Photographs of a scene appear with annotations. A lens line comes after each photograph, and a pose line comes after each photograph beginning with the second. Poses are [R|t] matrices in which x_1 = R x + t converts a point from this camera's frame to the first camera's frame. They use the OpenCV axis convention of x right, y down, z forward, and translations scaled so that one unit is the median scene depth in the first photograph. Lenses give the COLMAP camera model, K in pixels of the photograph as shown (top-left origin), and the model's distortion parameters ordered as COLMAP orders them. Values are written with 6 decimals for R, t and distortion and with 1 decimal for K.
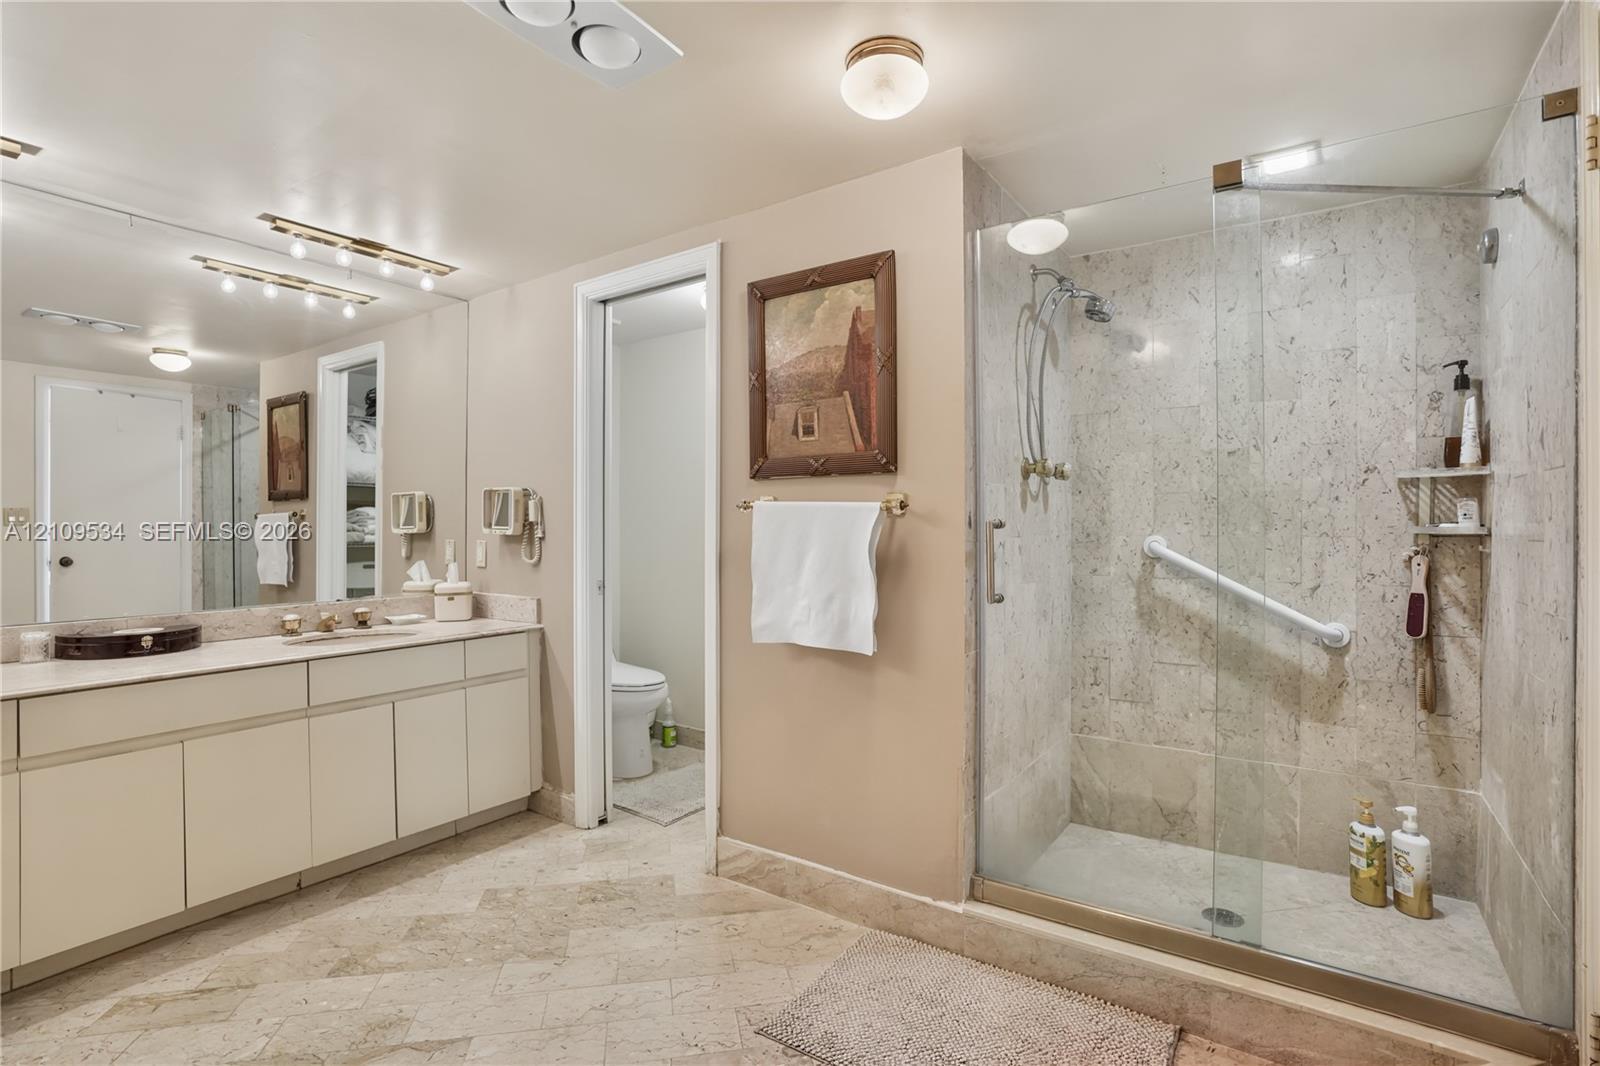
lens RADIAL K [[752.4, 0, 755.6], [0, 752.4, 532.6], [0, 0, 1]] dist [-0.037477, 0.004124]
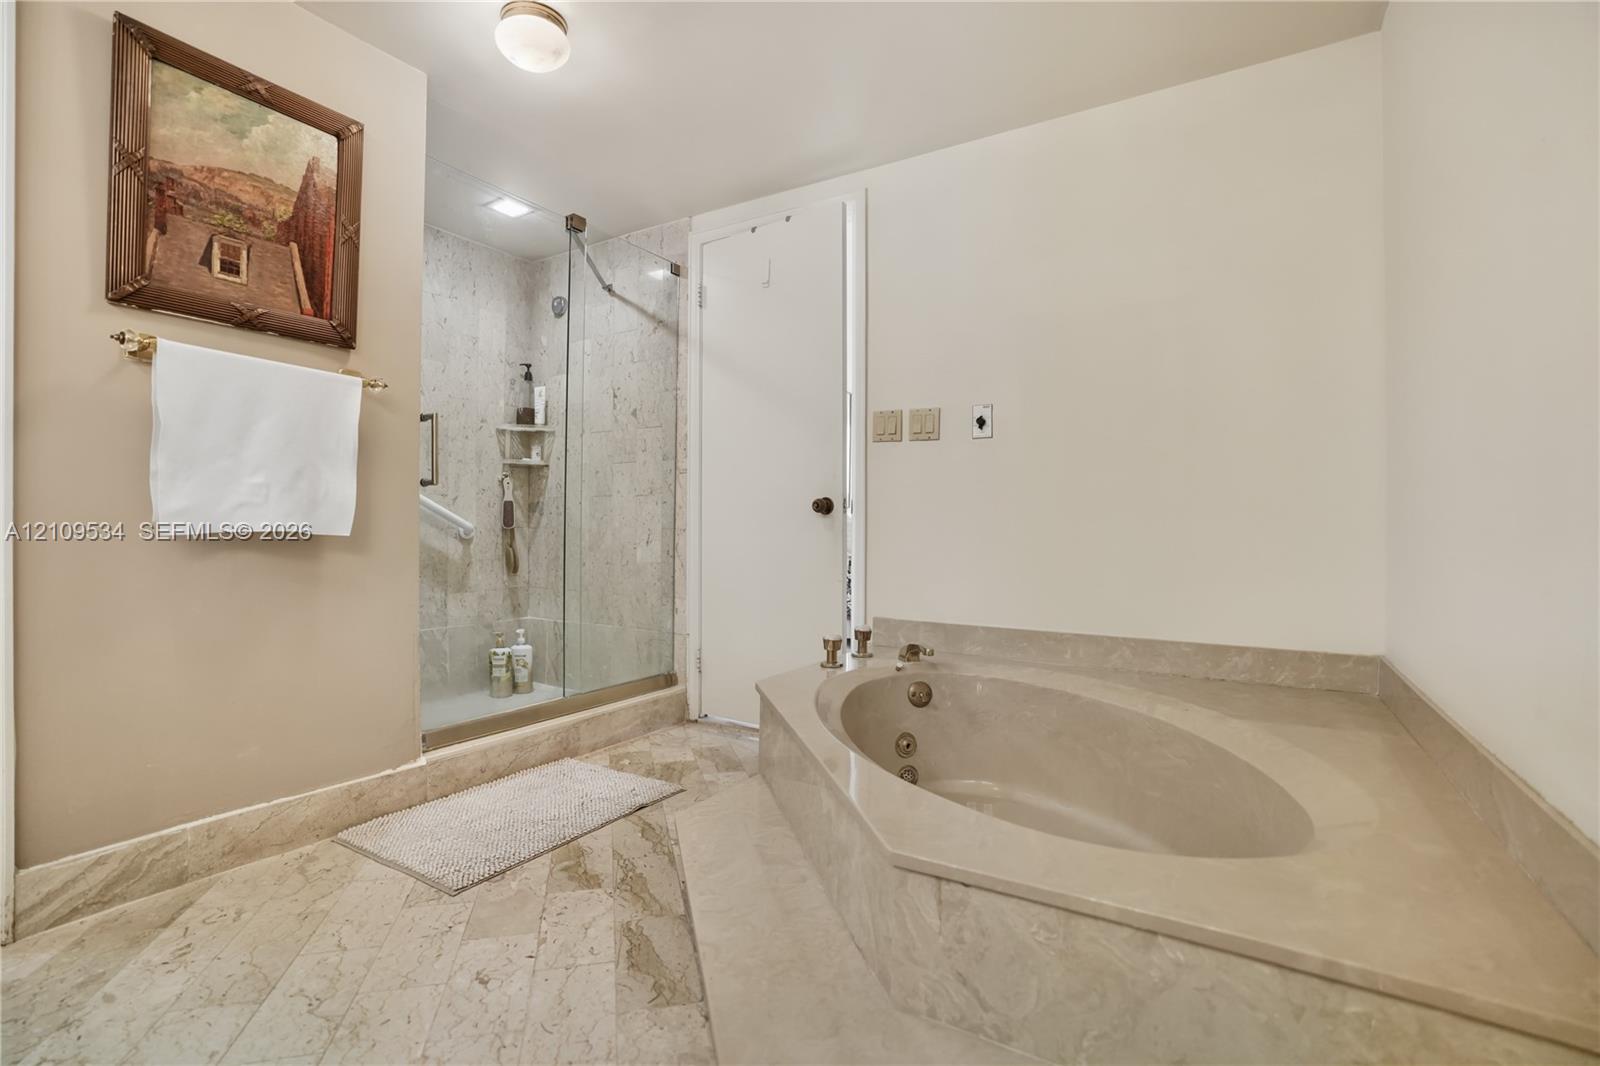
lens RADIAL K [[752.4, 0, 796.0], [0, 752.4, 529.1], [0, 0, 1]] dist [-0.037477, 0.004124]
pose [[-0.075027, 0.004210, 0.997173, -0.777120], [-0.002111, 0.999988, -0.004381, 0.148467], [-0.997179, -0.002434, -0.075017, 0.478502]]
